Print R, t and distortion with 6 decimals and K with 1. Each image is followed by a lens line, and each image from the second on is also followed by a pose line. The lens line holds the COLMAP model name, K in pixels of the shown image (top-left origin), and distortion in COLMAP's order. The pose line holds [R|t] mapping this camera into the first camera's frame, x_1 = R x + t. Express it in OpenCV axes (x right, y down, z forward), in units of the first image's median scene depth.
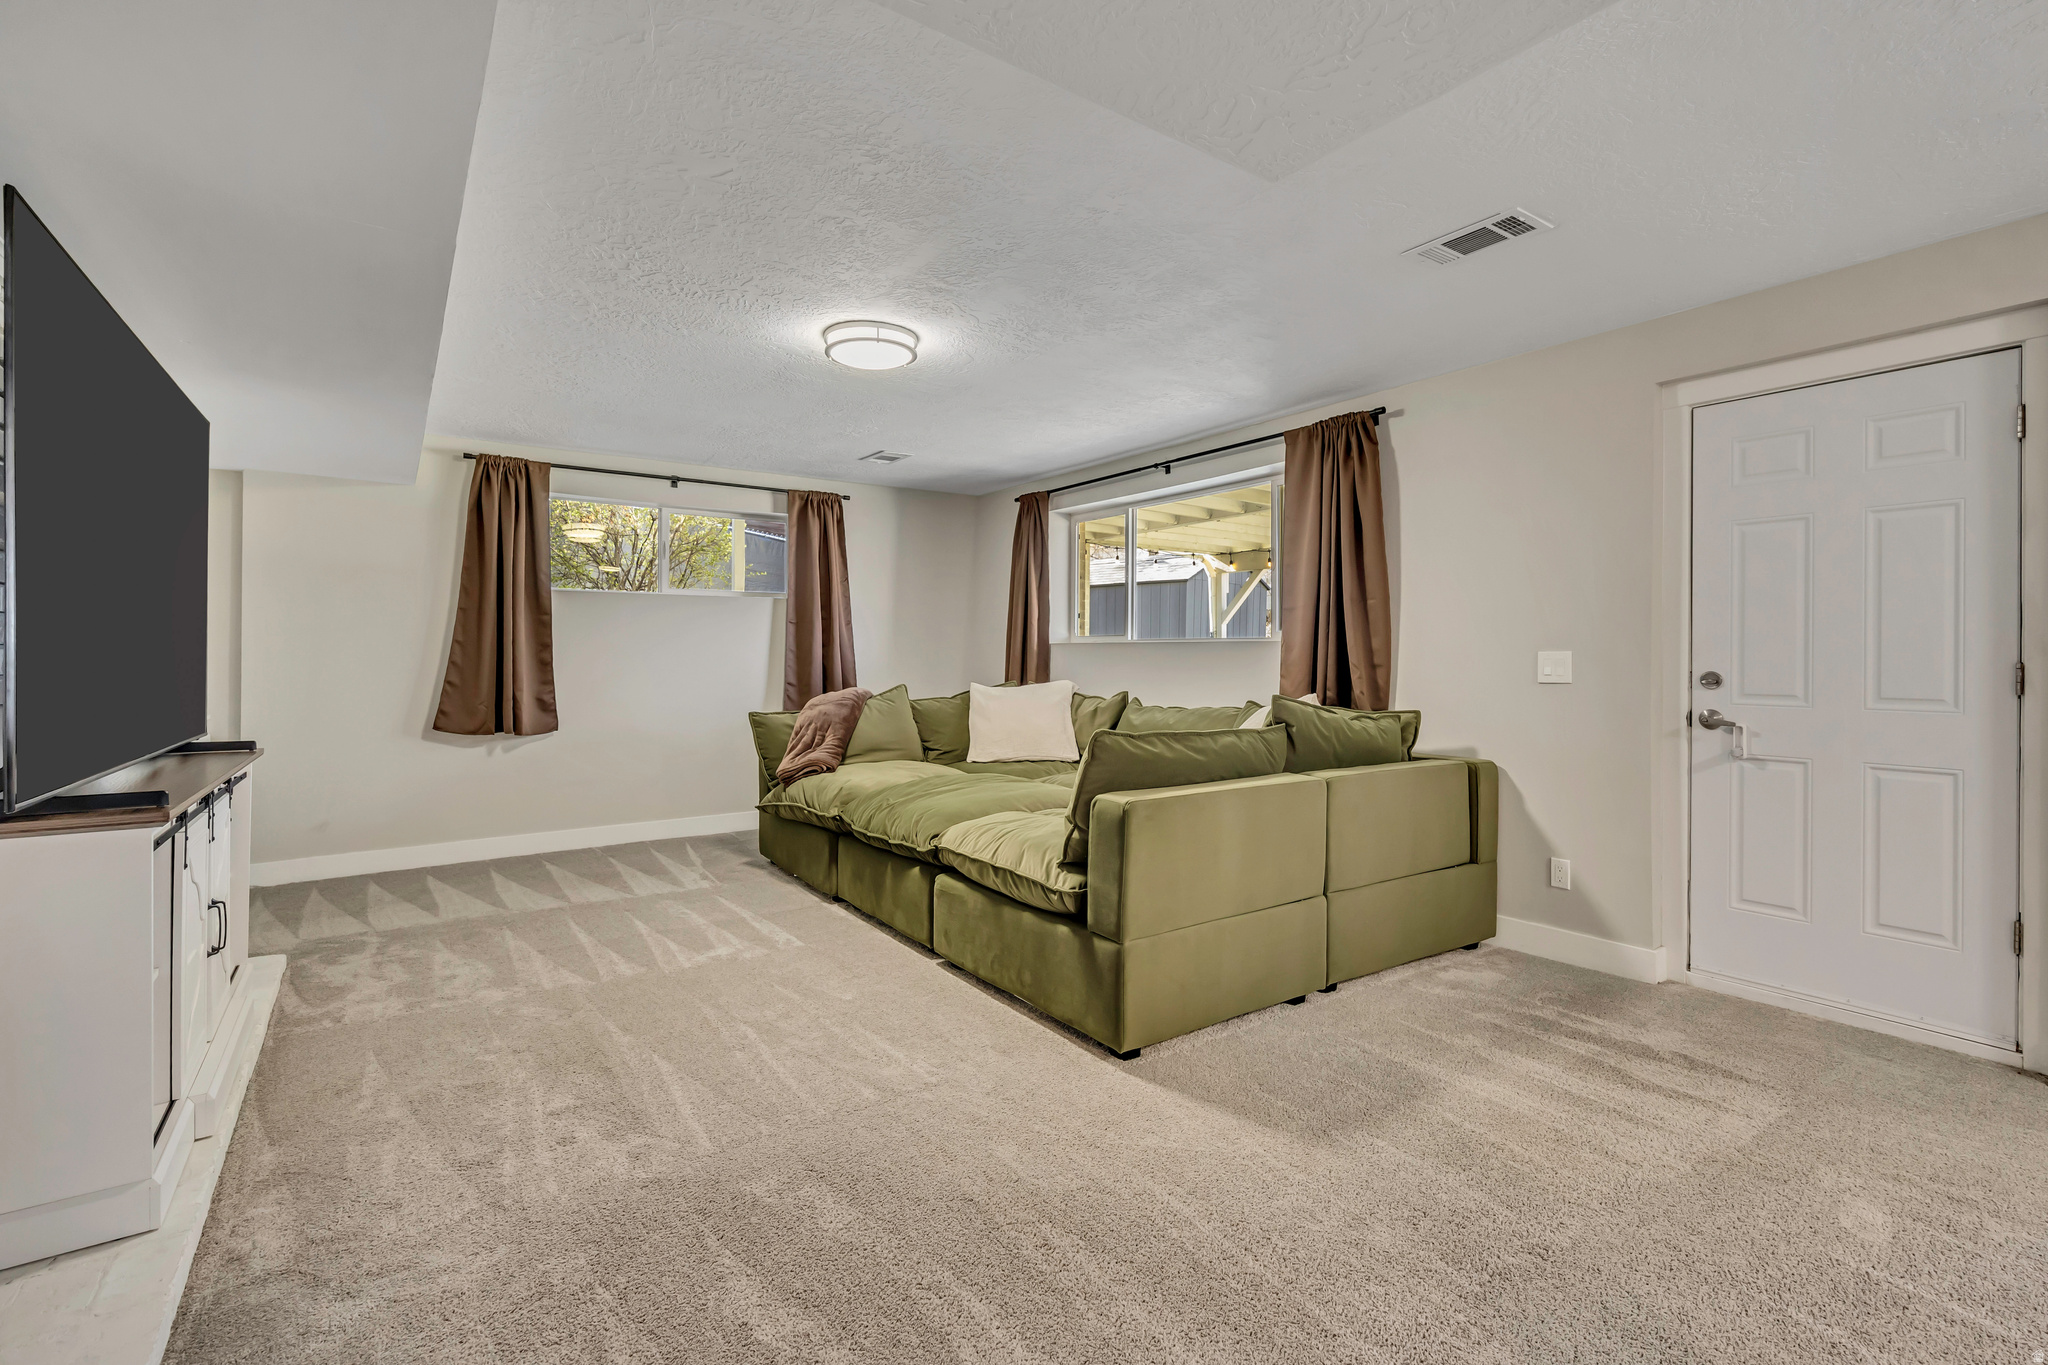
lens RADIAL K [[910.6, 0, 1031.5], [0, 910.6, 660.5], [0, 0, 1]] dist [-0.011197, -0.000135]
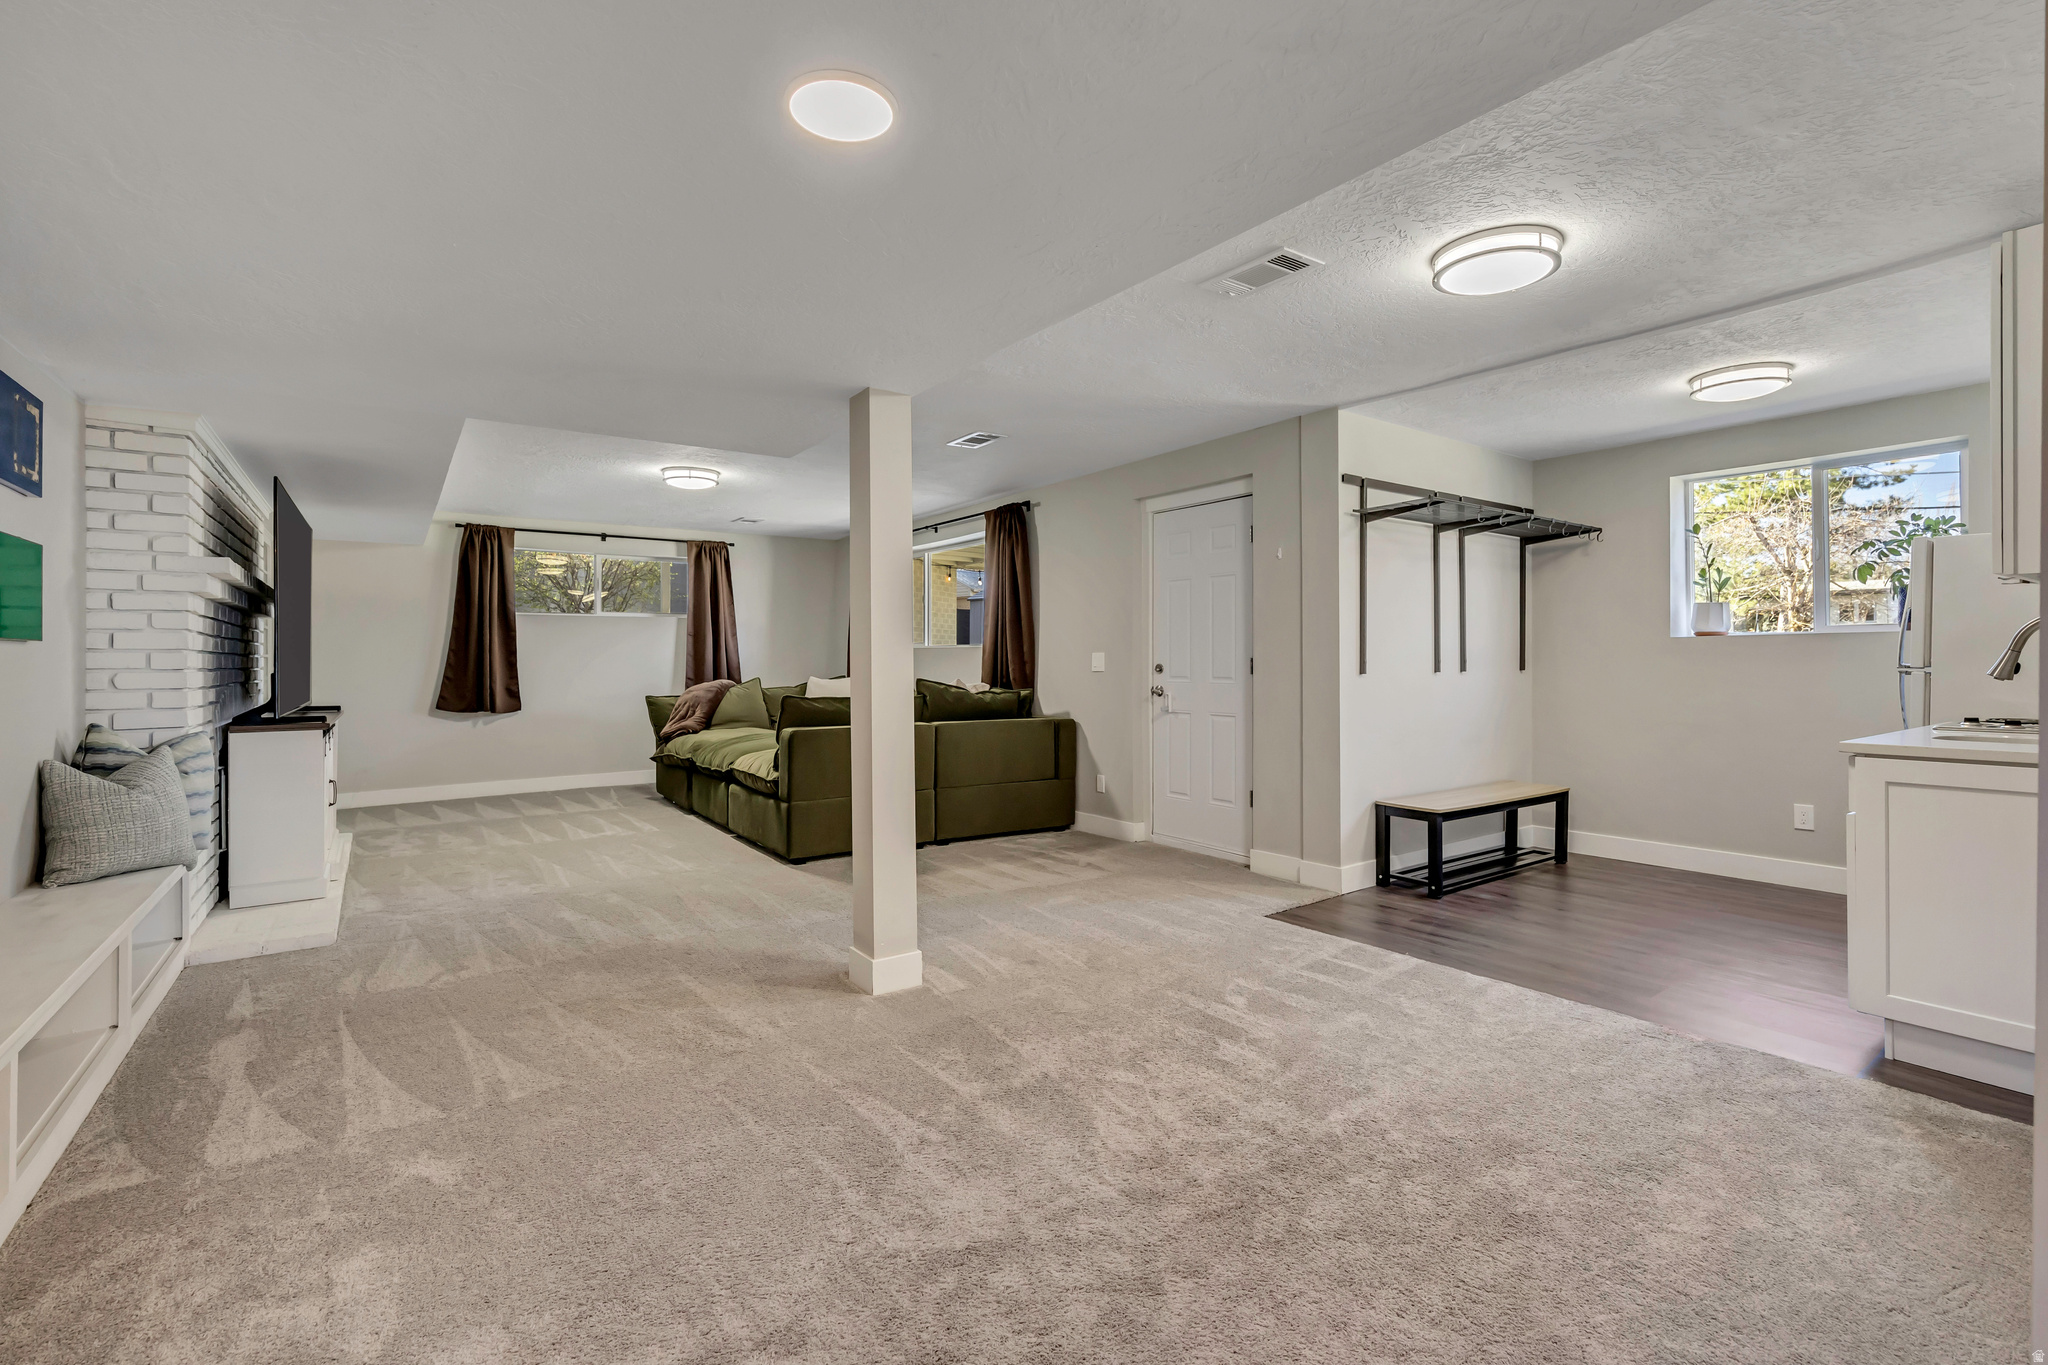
lens RADIAL K [[910.6, 0, 1031.5], [0, 910.6, 660.5], [0, 0, 1]] dist [-0.011197, -0.000135]
pose [[0.999980, -0.005583, 0.002967, 0.358072], [0.005590, 0.999981, -0.002428, 0.006256], [-0.002953, 0.002444, 0.999993, -0.560440]]
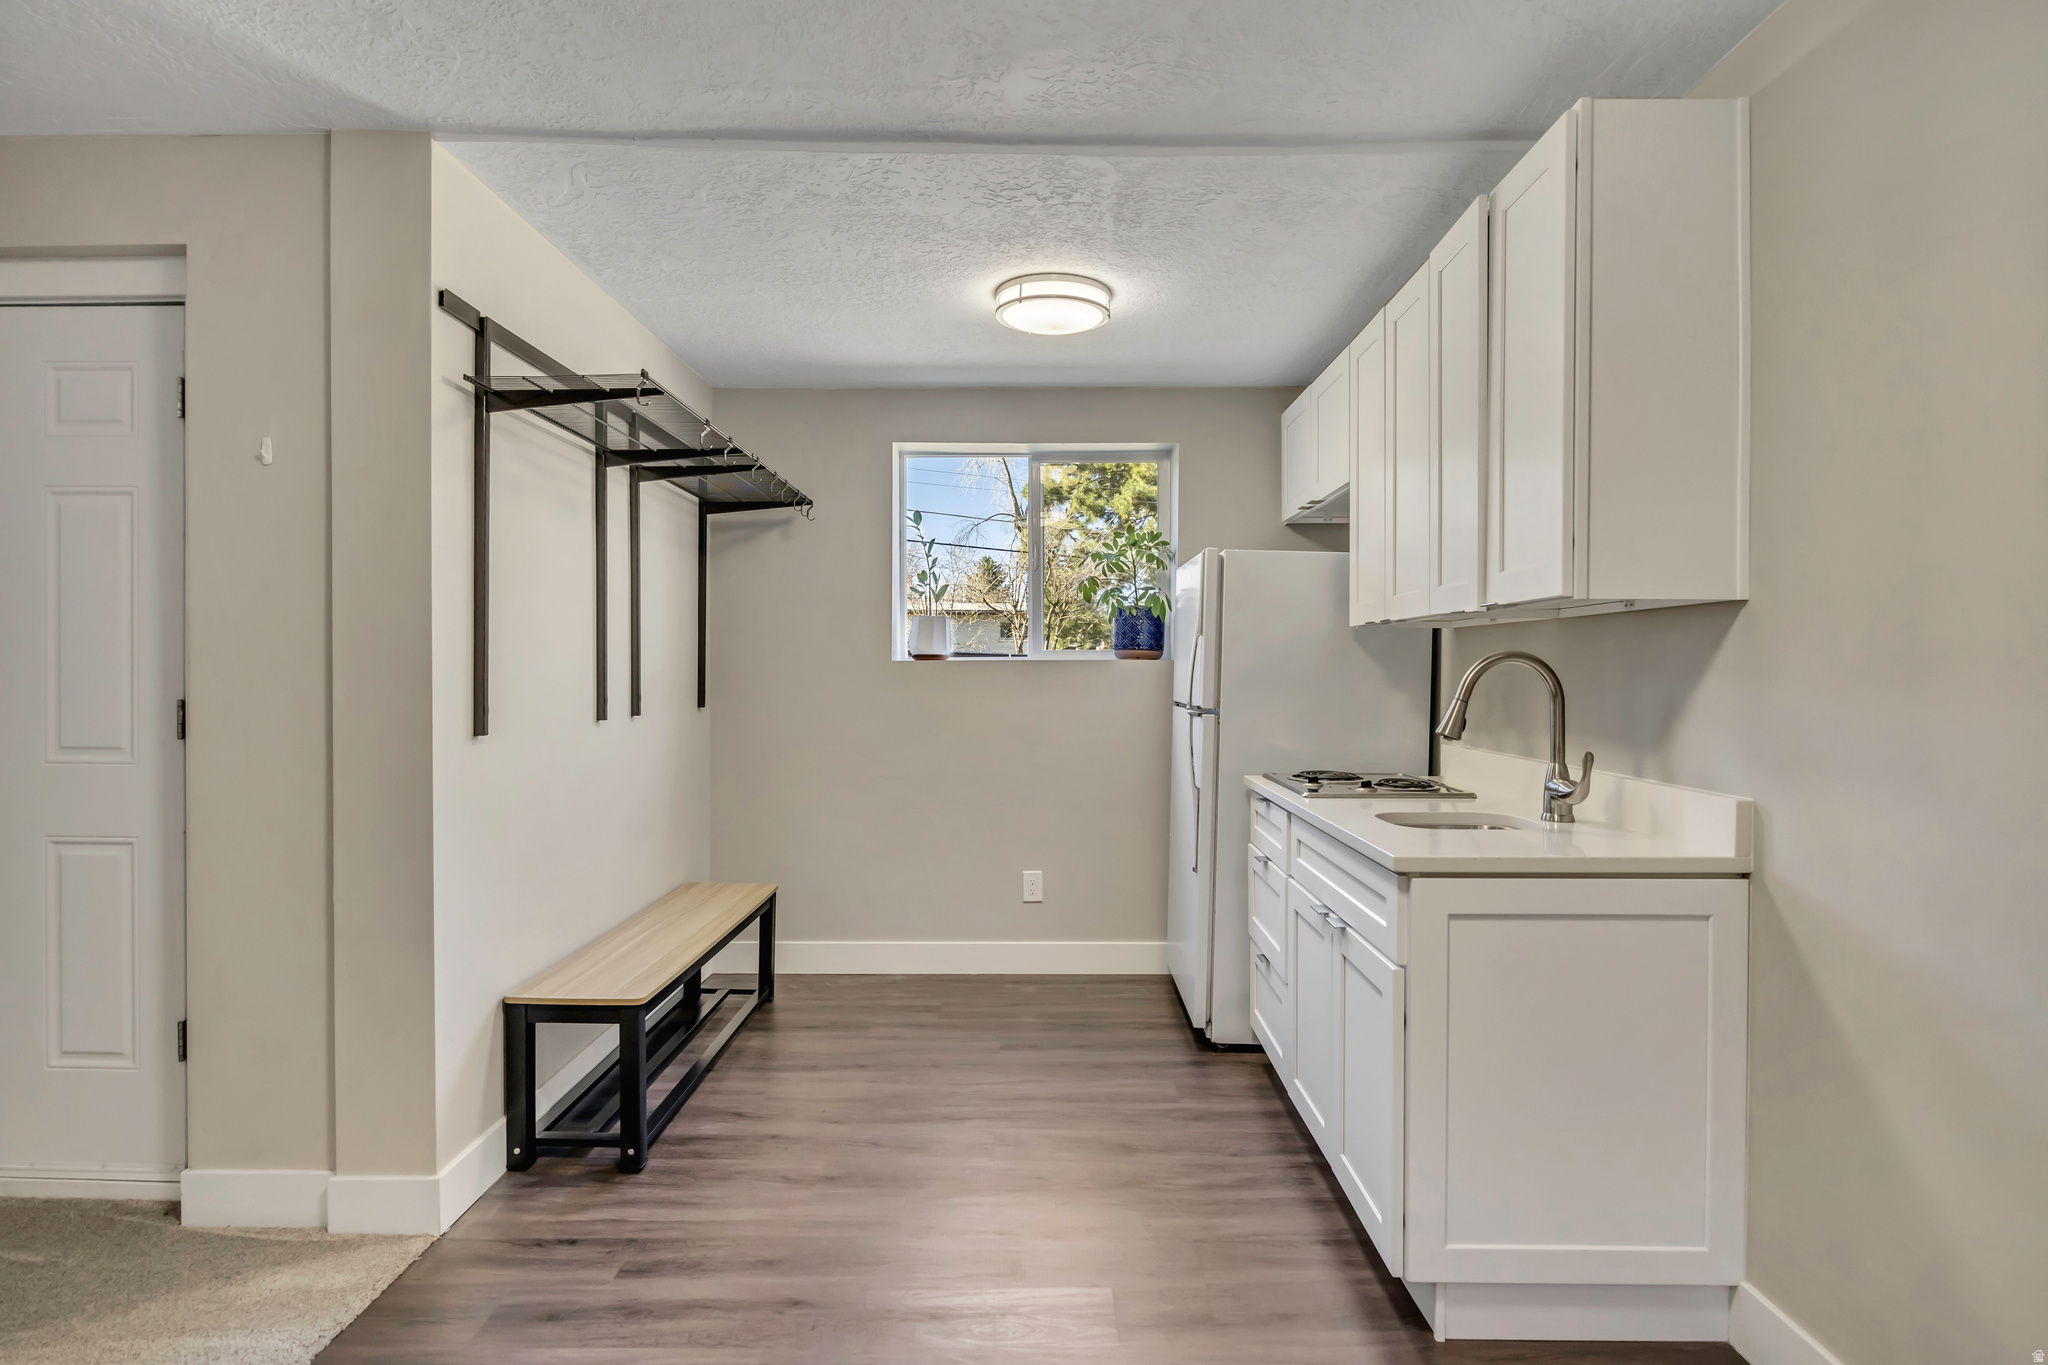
lens RADIAL K [[1033.9, 0, 1024.0], [0, 1033.9, 682.5], [0, 0, 1]] dist [-0.011550, 0.000195]
pose [[0.592485, -0.011294, 0.805502, 0.469759], [-0.000512, 0.999896, 0.014397, -0.015367], [-0.805581, -0.008942, 0.592418, -0.079891]]
